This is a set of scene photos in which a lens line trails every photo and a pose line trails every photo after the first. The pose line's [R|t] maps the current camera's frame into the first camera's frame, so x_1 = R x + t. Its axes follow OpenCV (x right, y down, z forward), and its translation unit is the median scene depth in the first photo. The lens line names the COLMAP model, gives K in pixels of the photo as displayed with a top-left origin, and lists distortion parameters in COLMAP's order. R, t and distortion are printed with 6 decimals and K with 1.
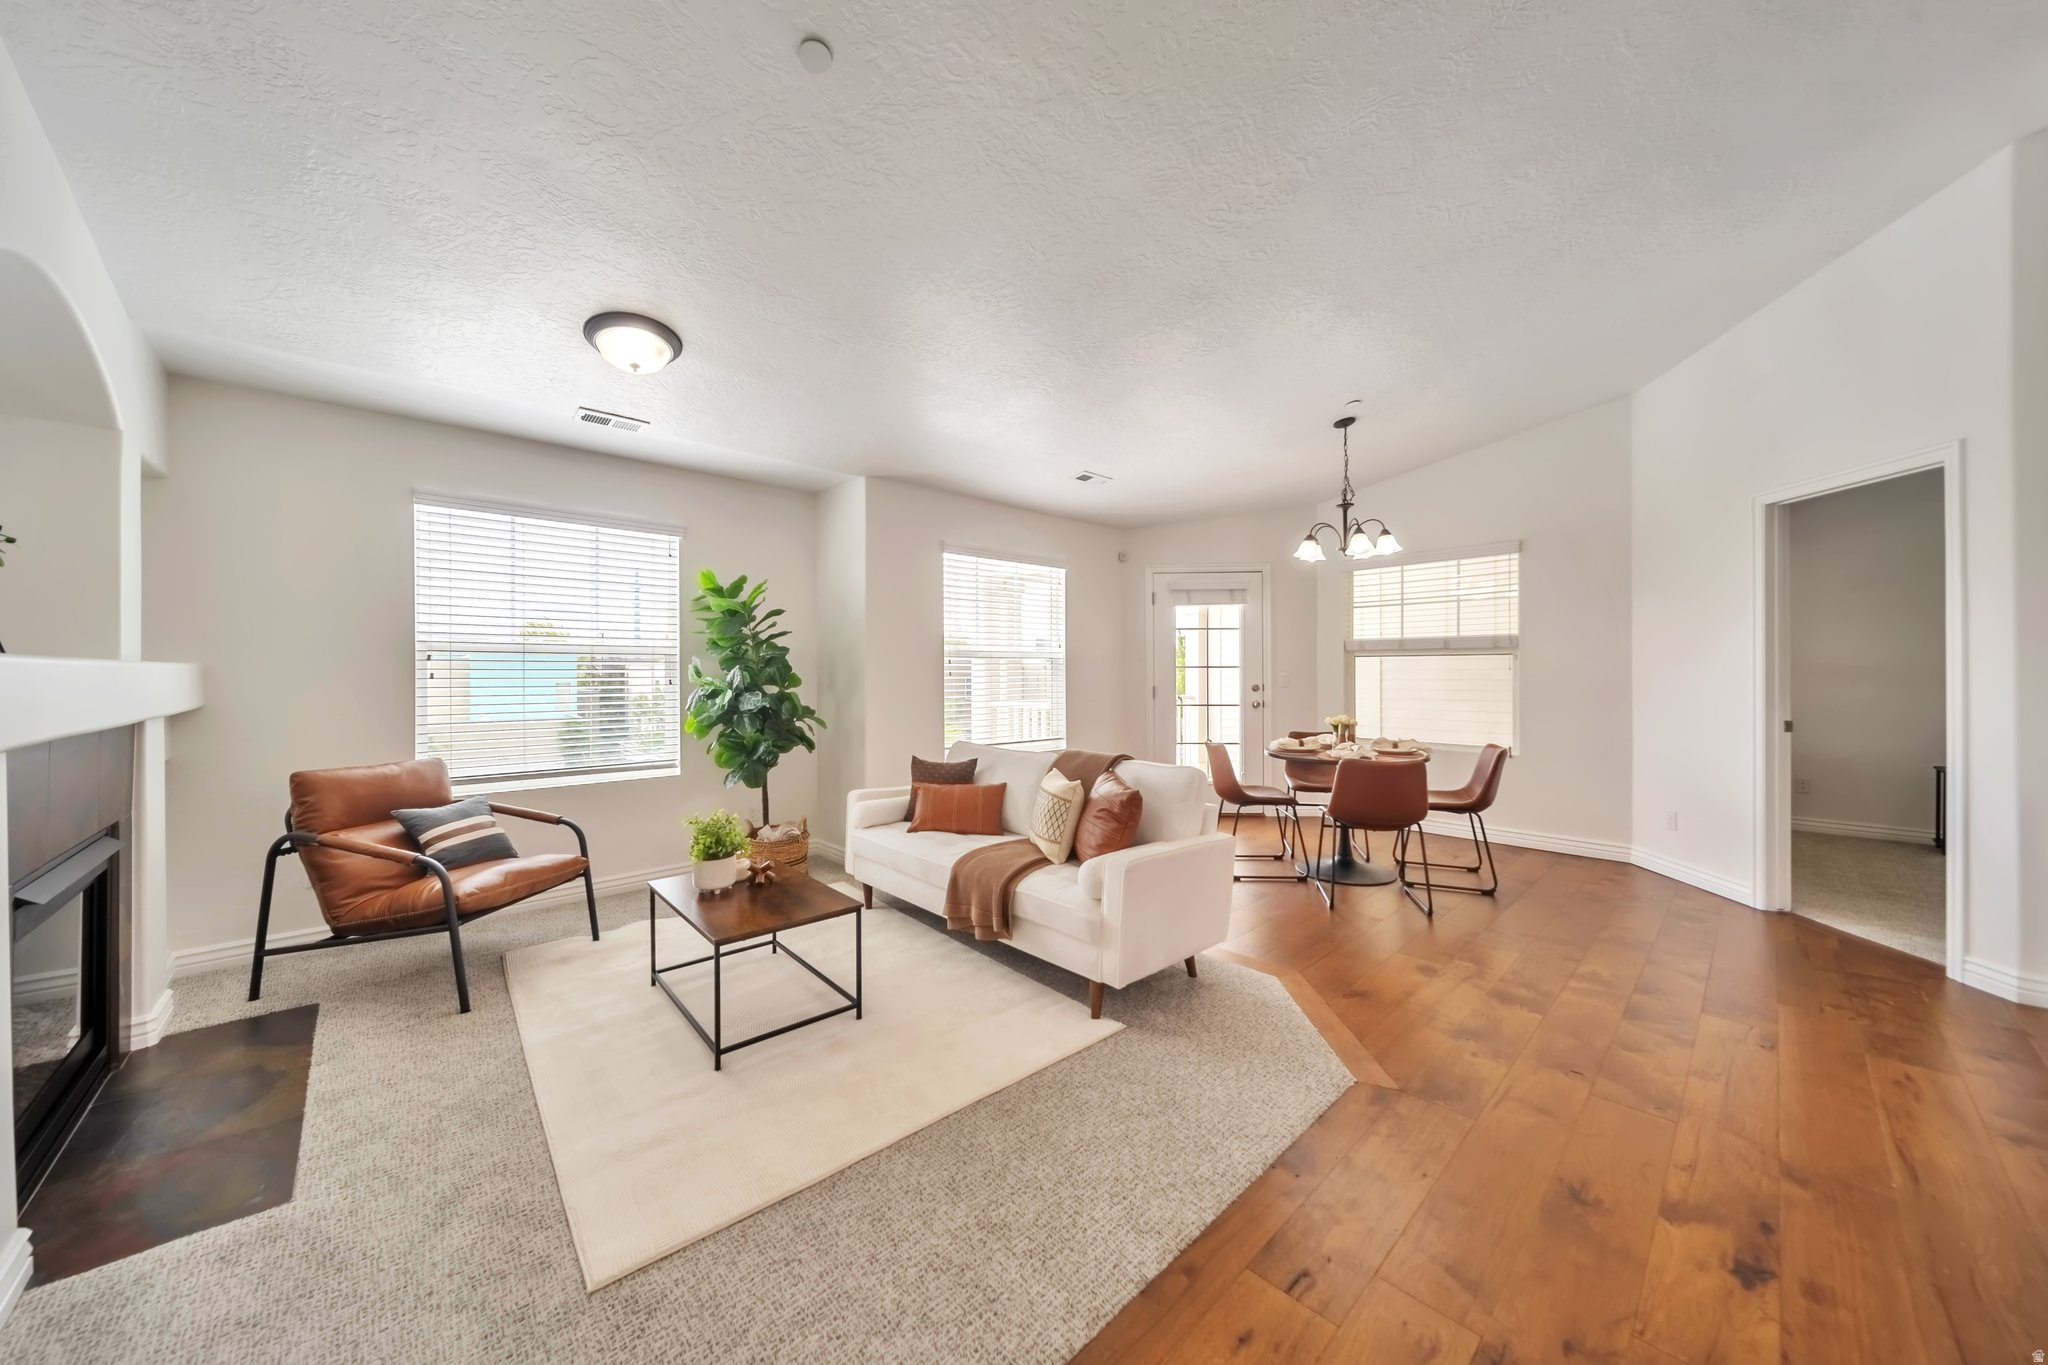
lens RADIAL K [[705.6, 0, 1022.3], [0, 705.6, 673.4], [0, 0, 1]] dist [0.003369, -0.000810]
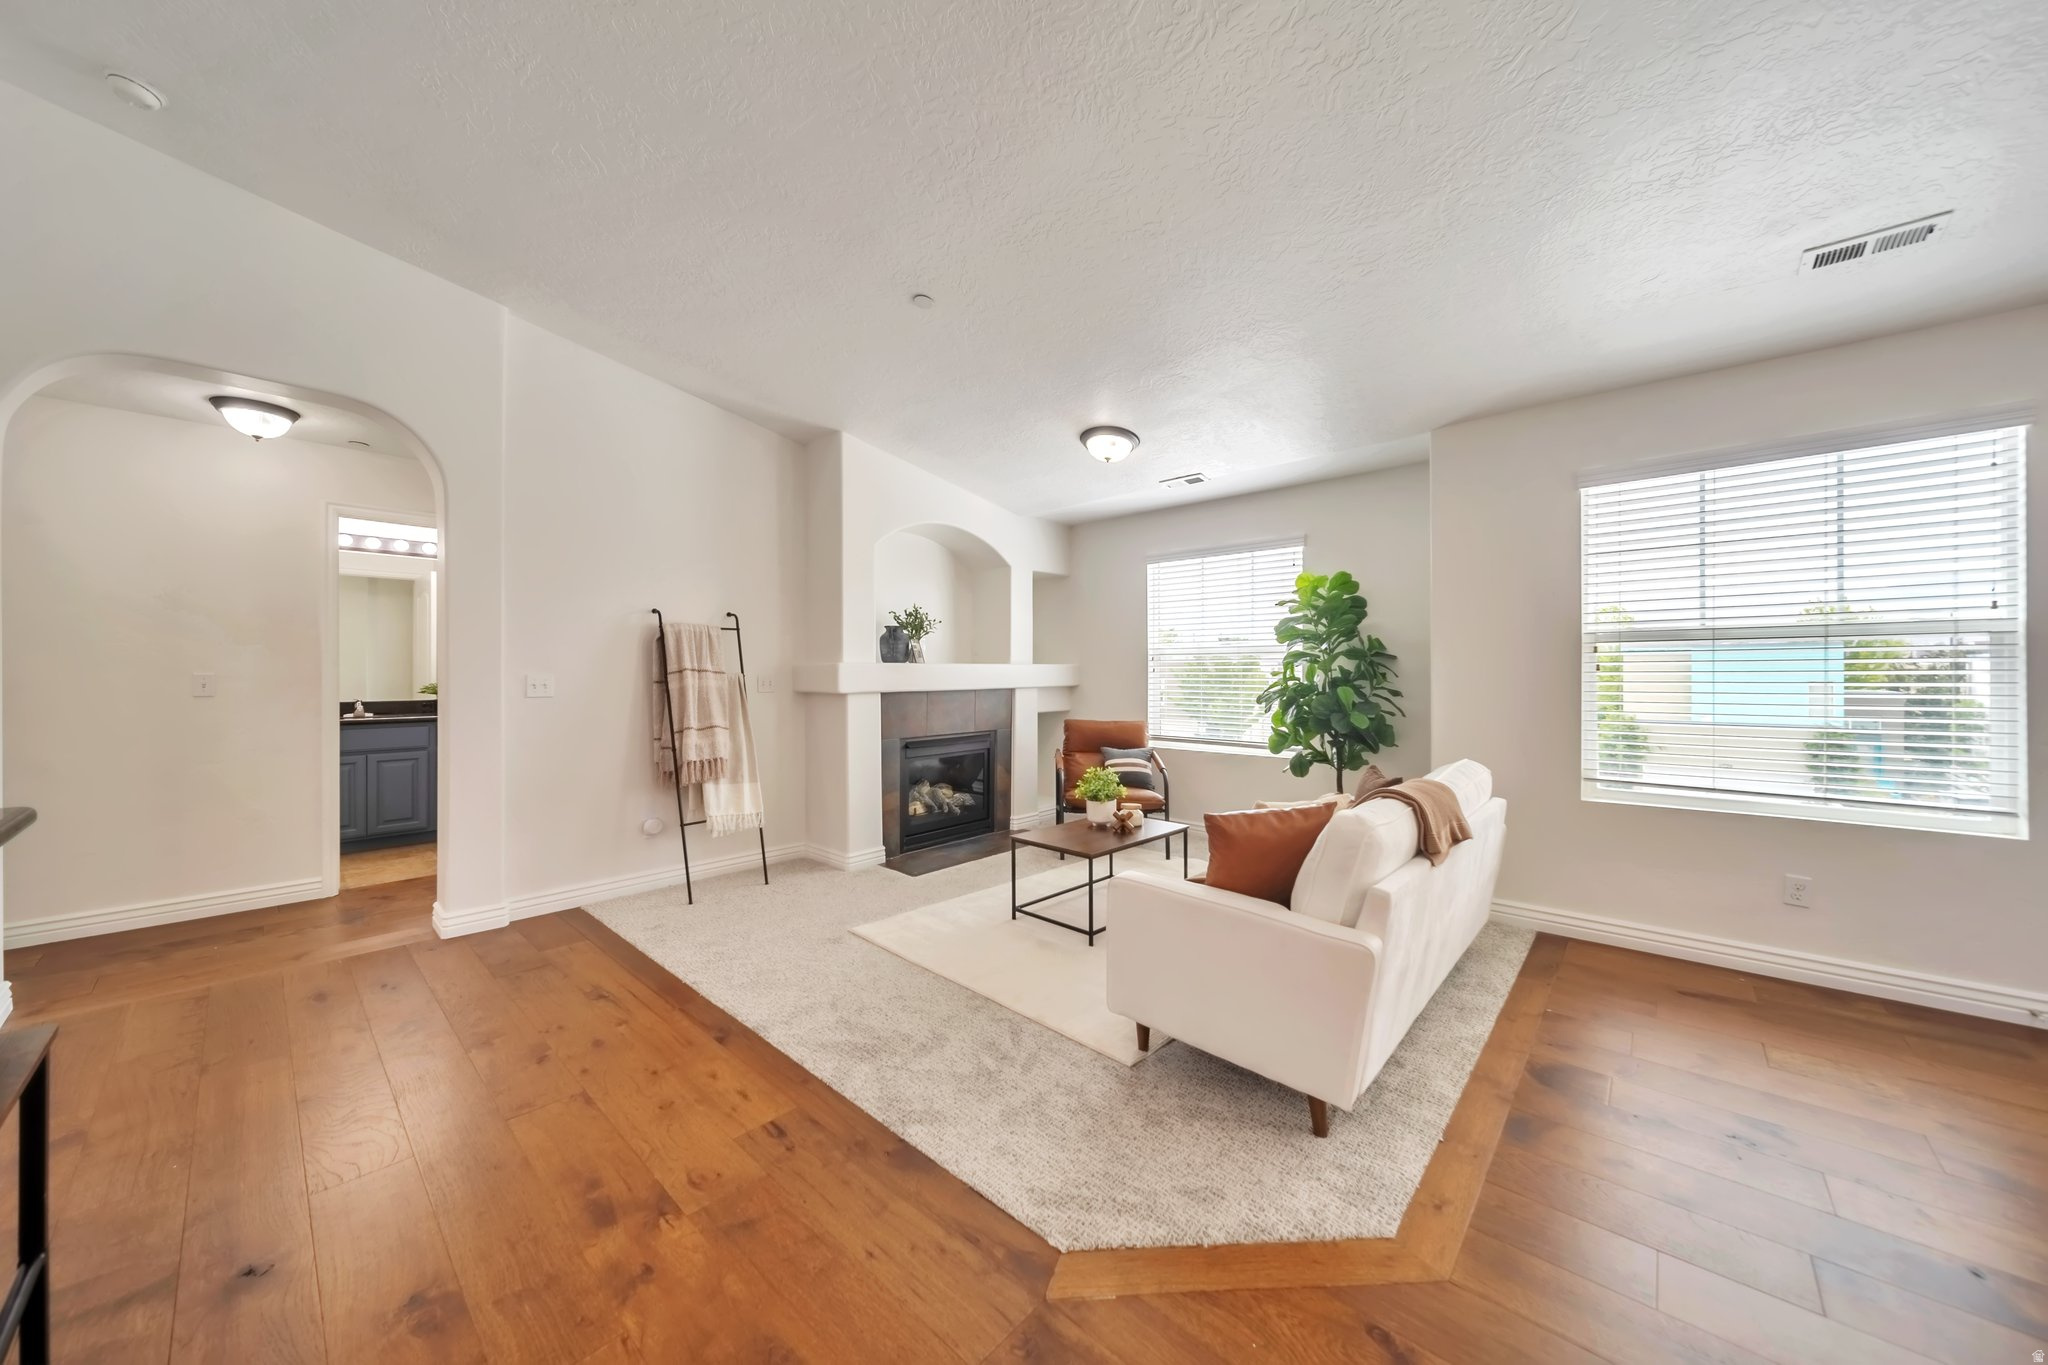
lens RADIAL K [[705.6, 0, 1015.7], [0, 705.6, 671.6], [0, 0, 1]] dist [0.003369, -0.000810]
pose [[0.071112, 0.004270, -0.997459, 0.664922], [0.003411, 0.999984, 0.004524, -0.000573], [0.997463, -0.003725, 0.071096, 0.518896]]
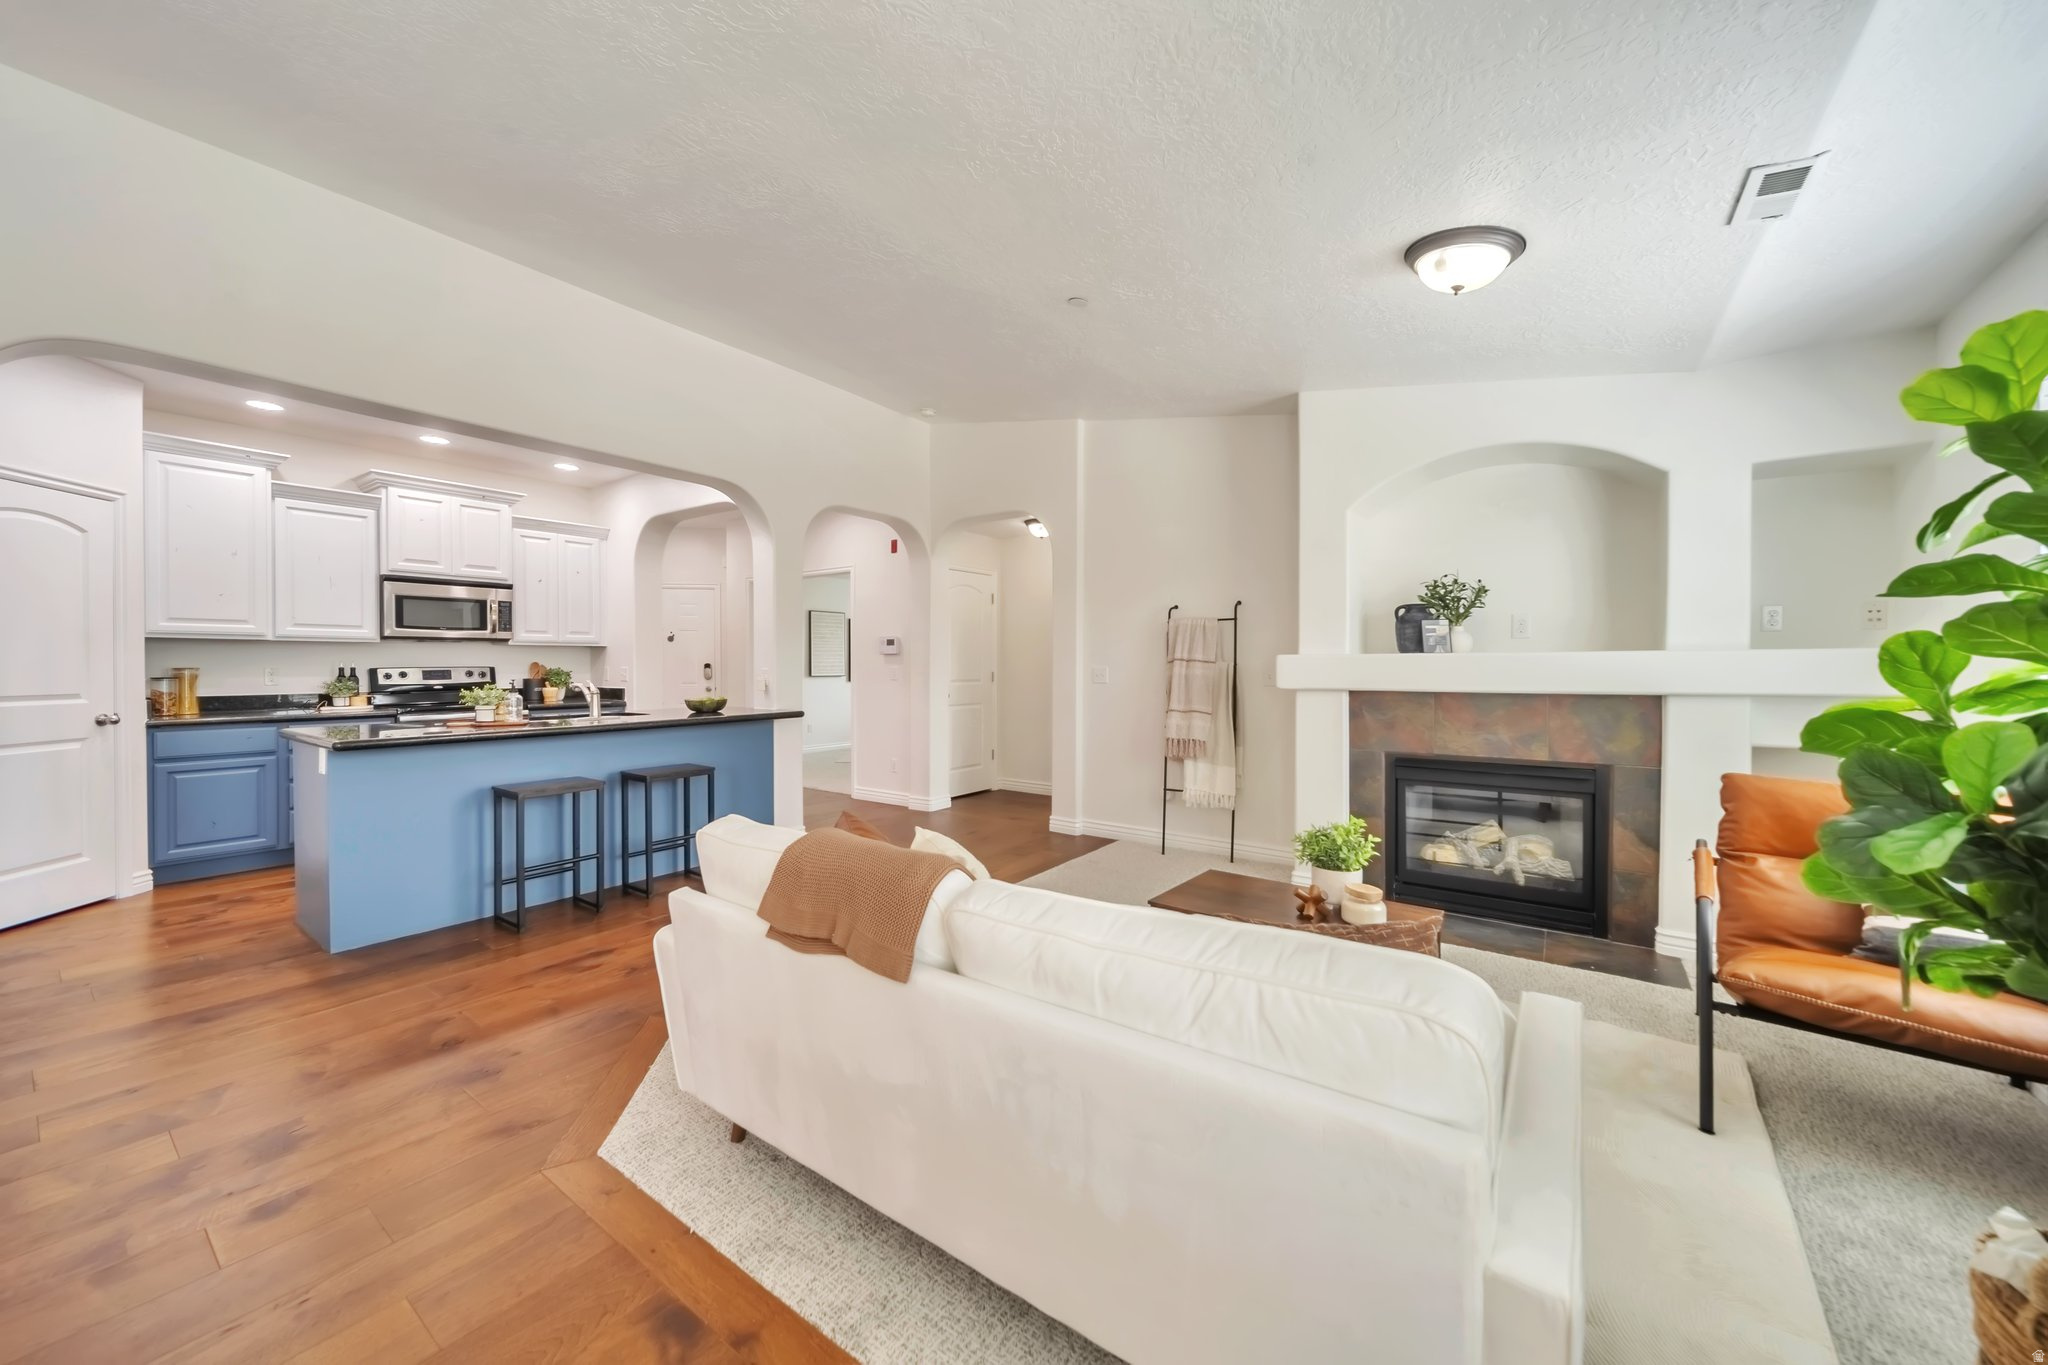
lens RADIAL K [[745.4, 0, 1019.2], [0, 745.4, 669.0], [0, 0, 1]] dist [-0.000598, -0.000597]
pose [[-0.981996, 0.005727, -0.188814, 0.097833], [0.005300, 0.999982, 0.002763, 0.004560], [0.188827, 0.001713, -0.982009, 1.295826]]
